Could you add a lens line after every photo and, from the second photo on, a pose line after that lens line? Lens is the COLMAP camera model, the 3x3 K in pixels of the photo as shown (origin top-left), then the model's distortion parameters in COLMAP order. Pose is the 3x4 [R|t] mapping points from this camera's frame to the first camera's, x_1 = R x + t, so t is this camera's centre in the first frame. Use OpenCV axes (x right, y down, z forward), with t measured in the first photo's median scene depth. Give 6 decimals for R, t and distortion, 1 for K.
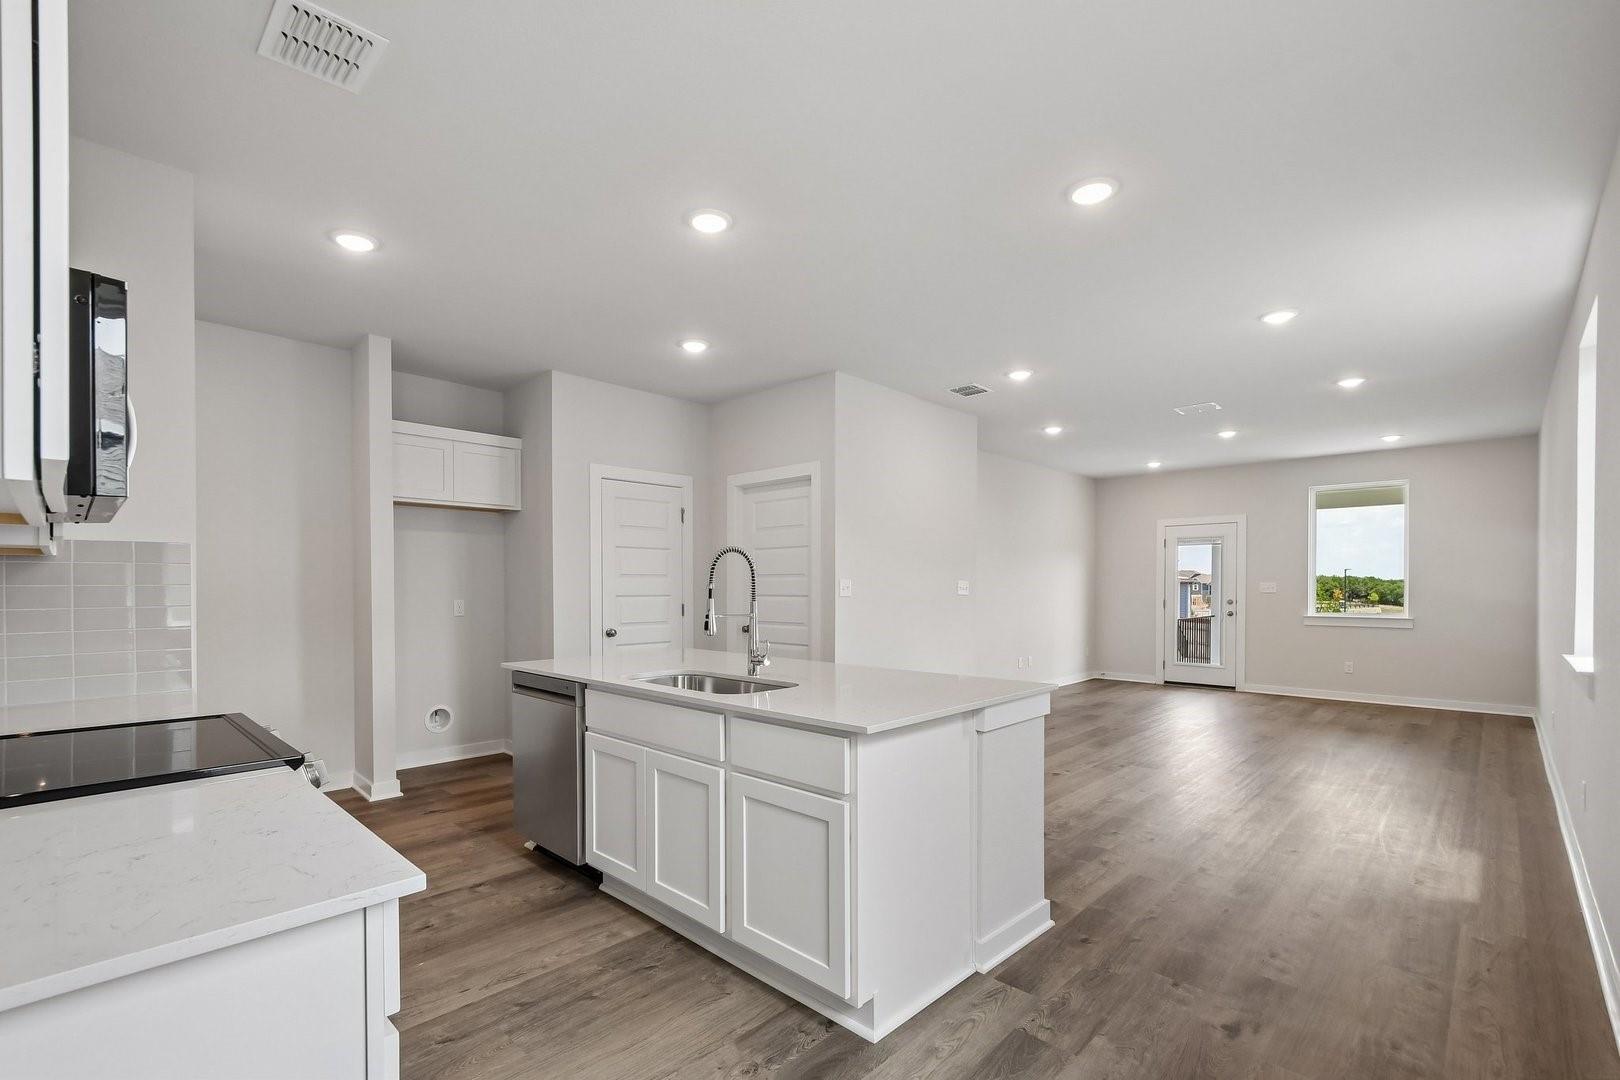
lens RADIAL K [[715.5, 0, 791.9], [0, 715.5, 593.6], [0, 0, 1]] dist [0.002224, -0.001178]
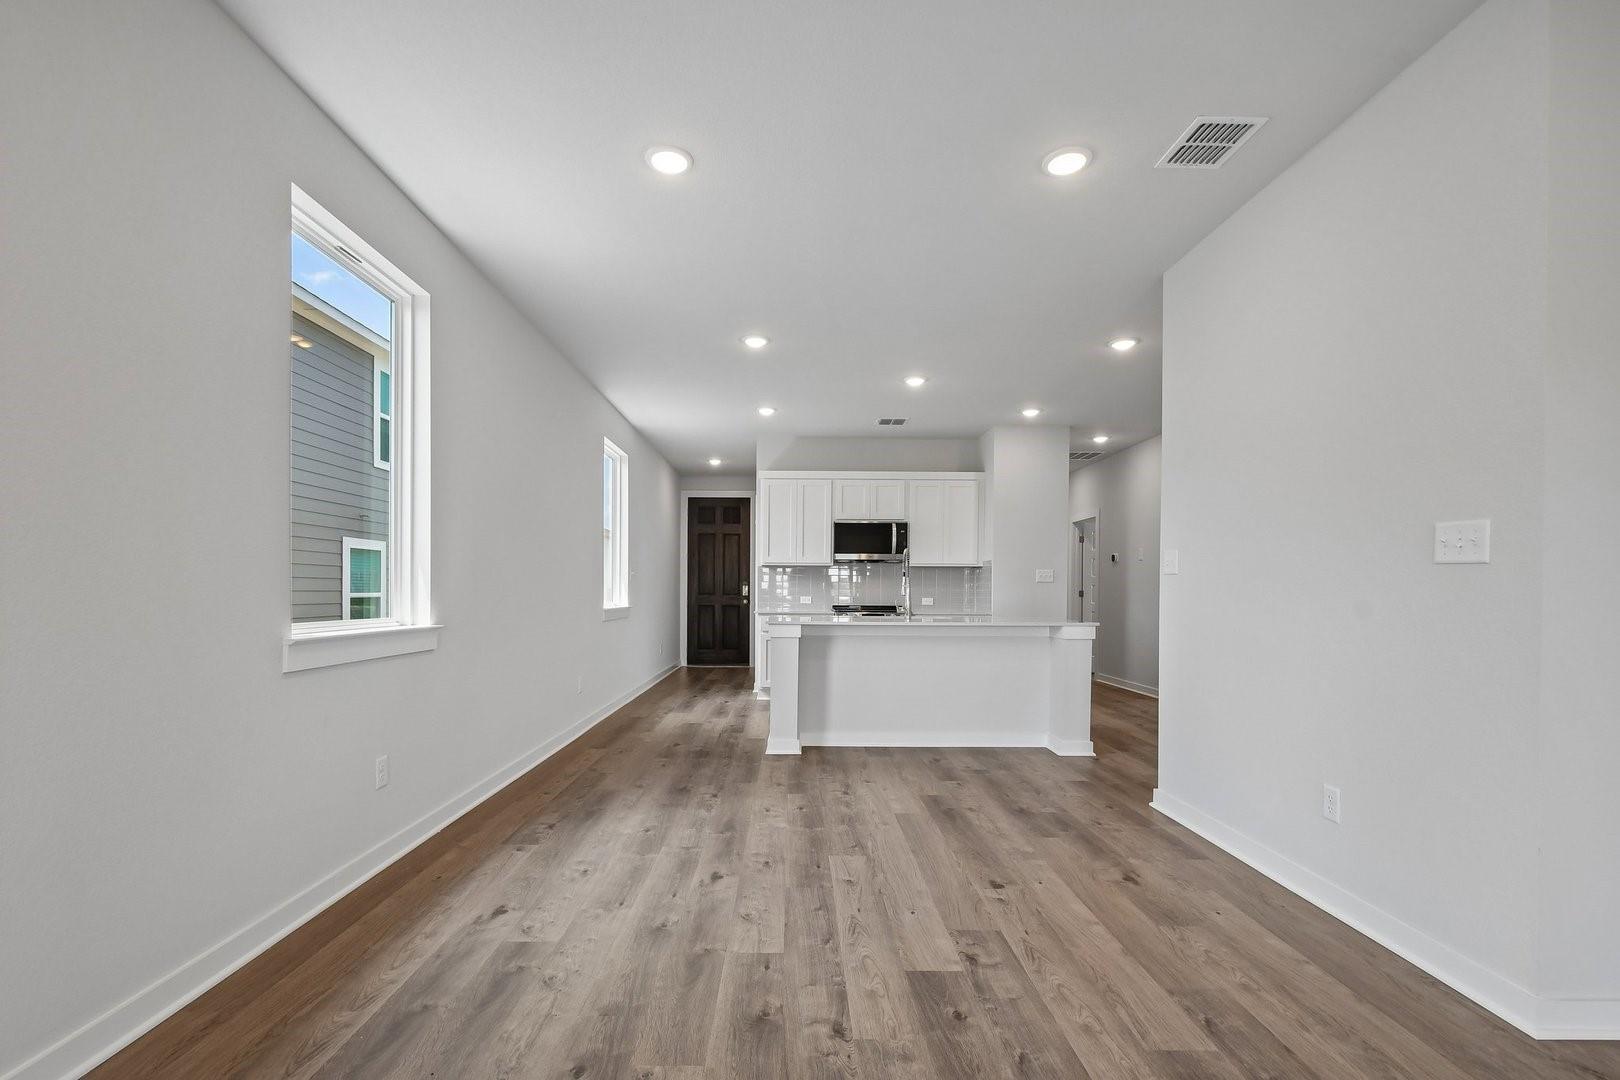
lens RADIAL K [[715.5, 0, 791.9], [0, 715.5, 593.6], [0, 0, 1]] dist [0.002224, -0.001178]
pose [[-0.712665, -0.002179, -0.701501, 0.625736], [-0.014600, 0.999825, 0.011726, 0.015059], [0.701352, 0.018599, -0.712572, 0.917665]]
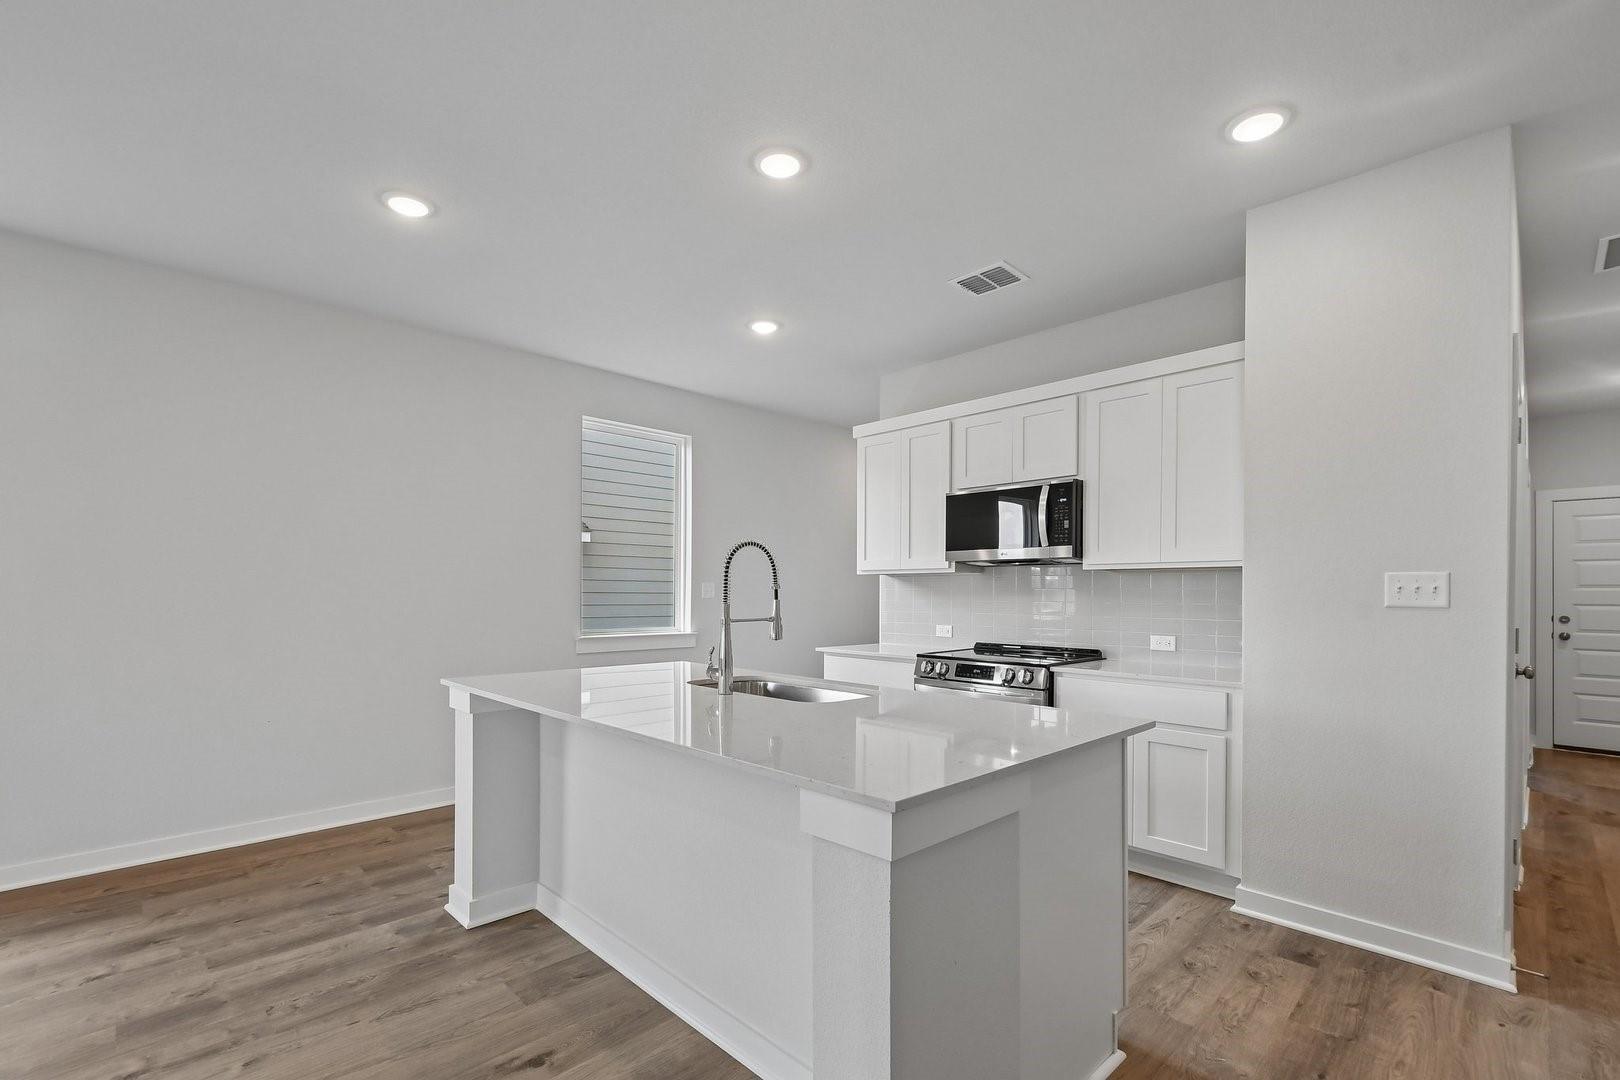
lens RADIAL K [[715.5, 0, 791.9], [0, 715.5, 593.6], [0, 0, 1]] dist [0.002224, -0.001178]
pose [[-0.999376, -0.004274, 0.035063, -0.069399], [-0.003868, 0.999925, 0.011639, -0.004380], [-0.035110, 0.011496, -0.999317, 0.799559]]
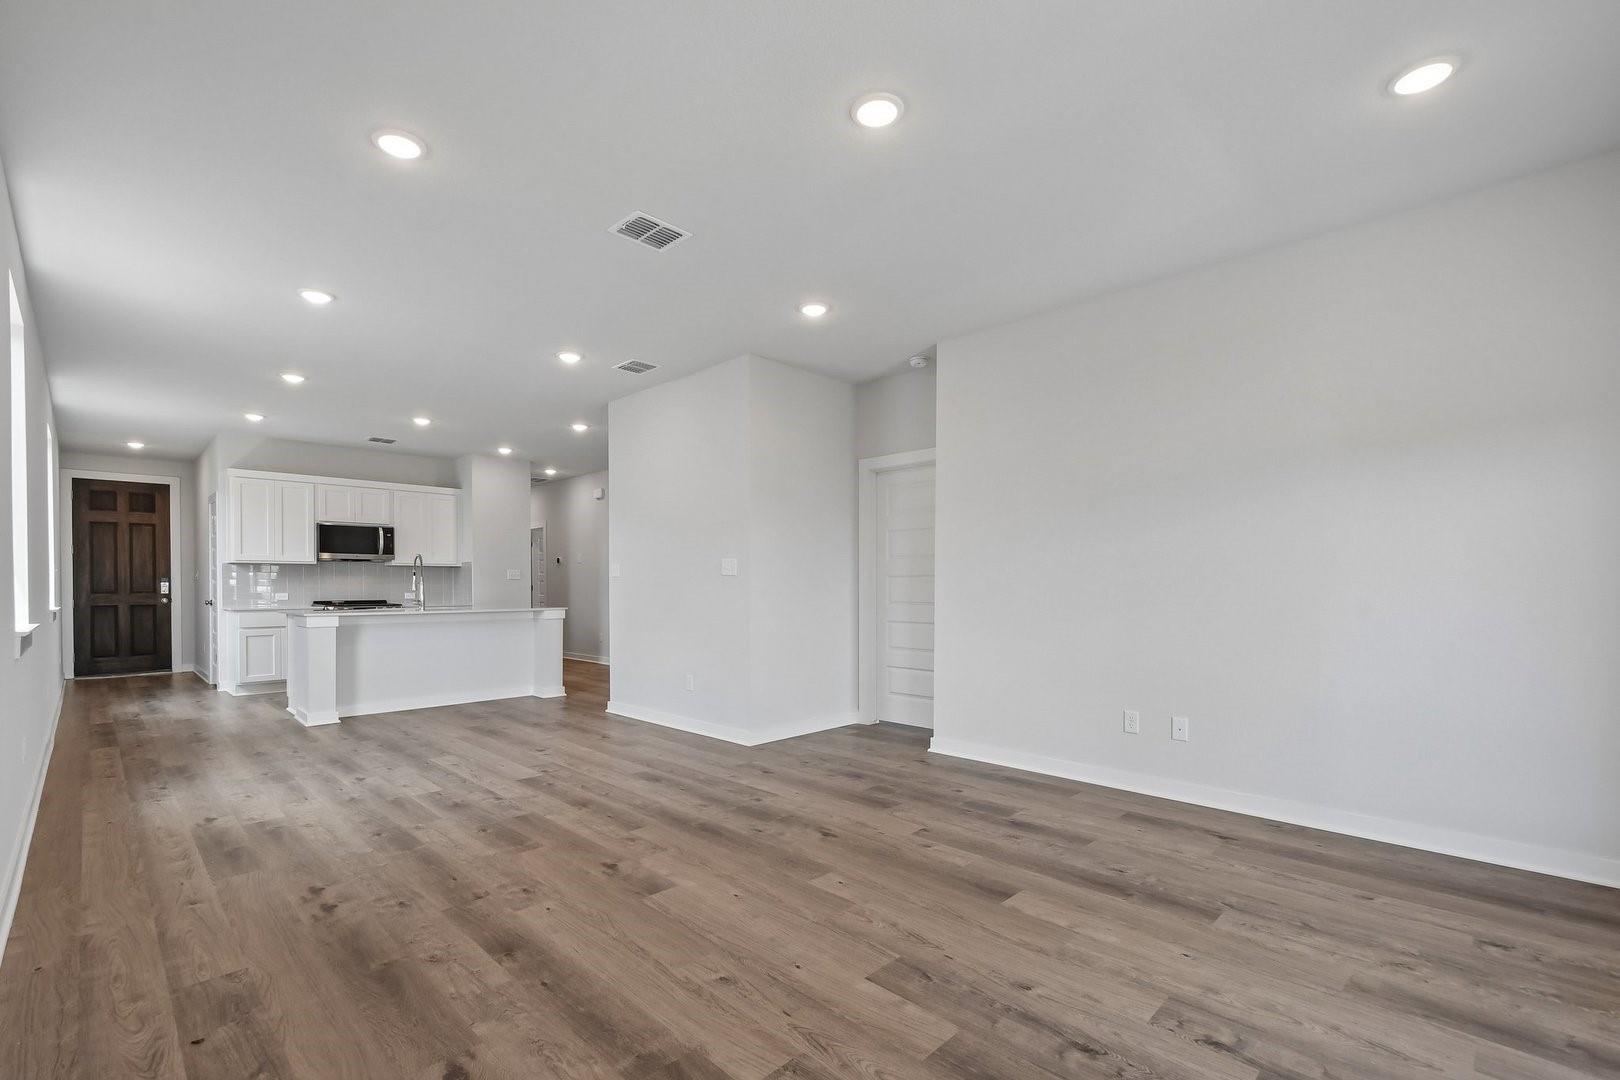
lens RADIAL K [[715.5, 0, 791.9], [0, 715.5, 593.6], [0, 0, 1]] dist [0.002224, -0.001178]
pose [[-0.013534, 0.010722, -0.999851, 0.978407], [-0.009196, 0.999899, 0.010847, 0.012563], [0.999866, 0.009341, -0.013434, 0.977701]]
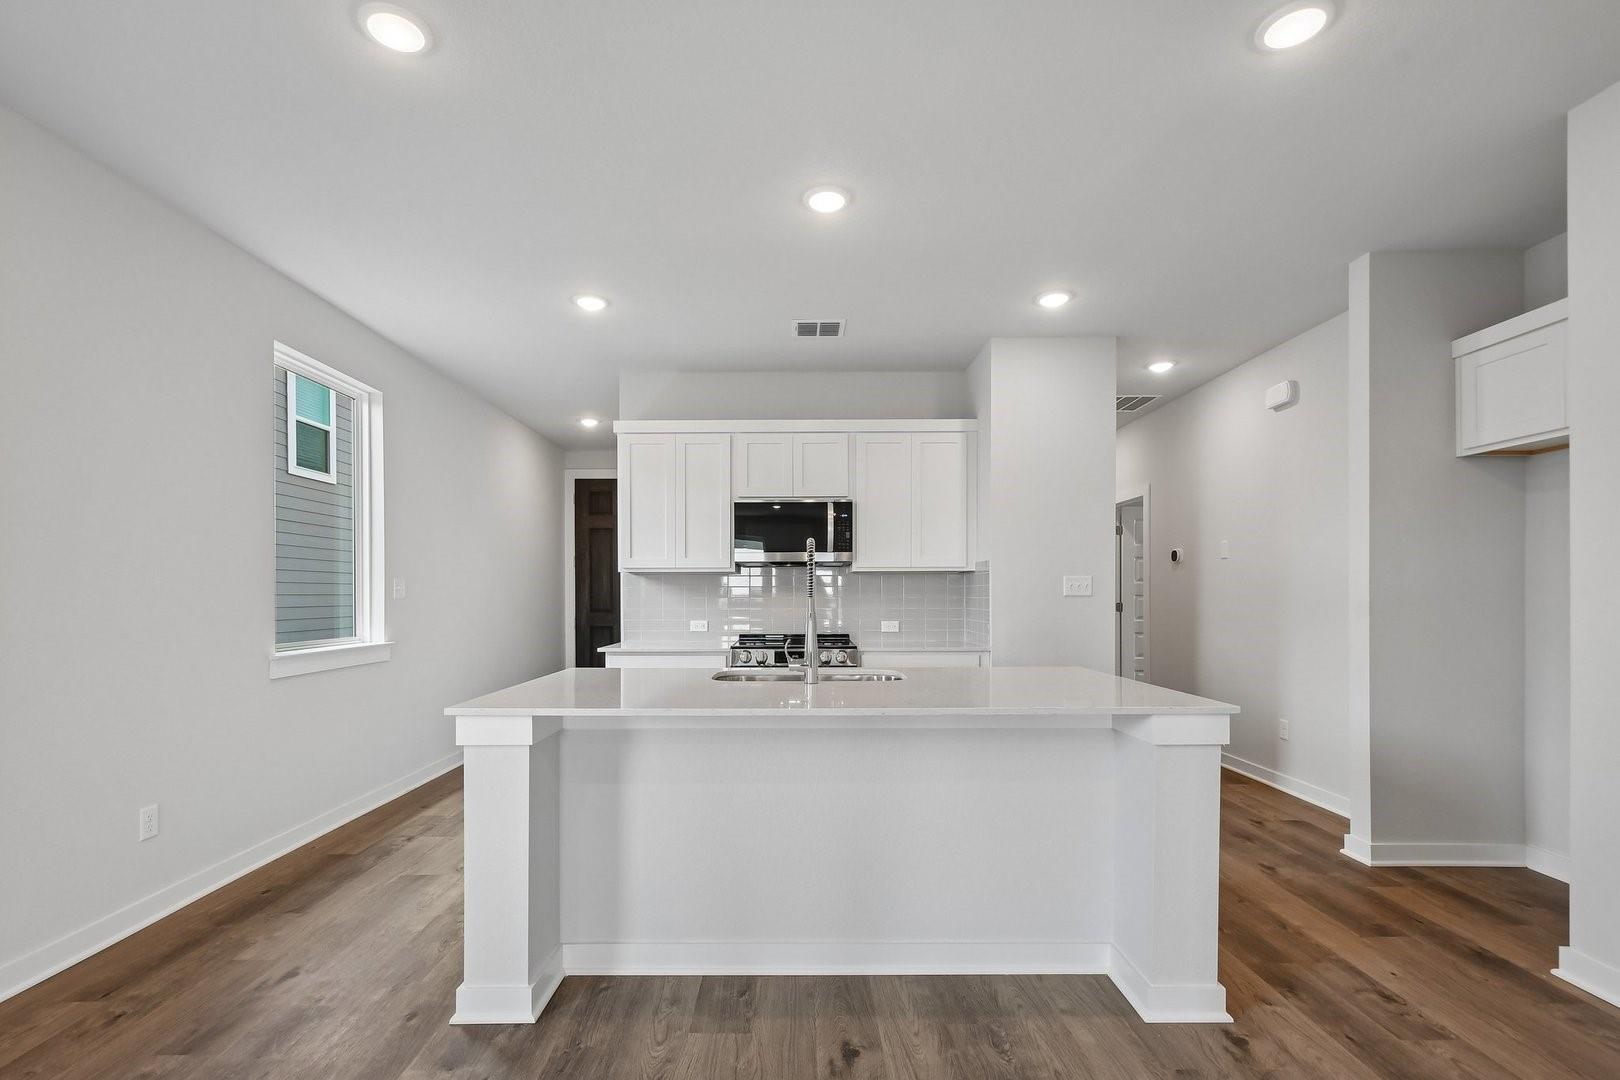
lens RADIAL K [[719.3, 0, 792.7], [0, 719.3, 597.7], [0, 0, 1]] dist [0.003014, -0.000260]
pose [[-0.715447, 0.006013, -0.698641, 0.252519], [-0.004546, 0.999902, 0.013261, -0.000728], [0.698652, 0.012663, -0.715350, 0.710352]]
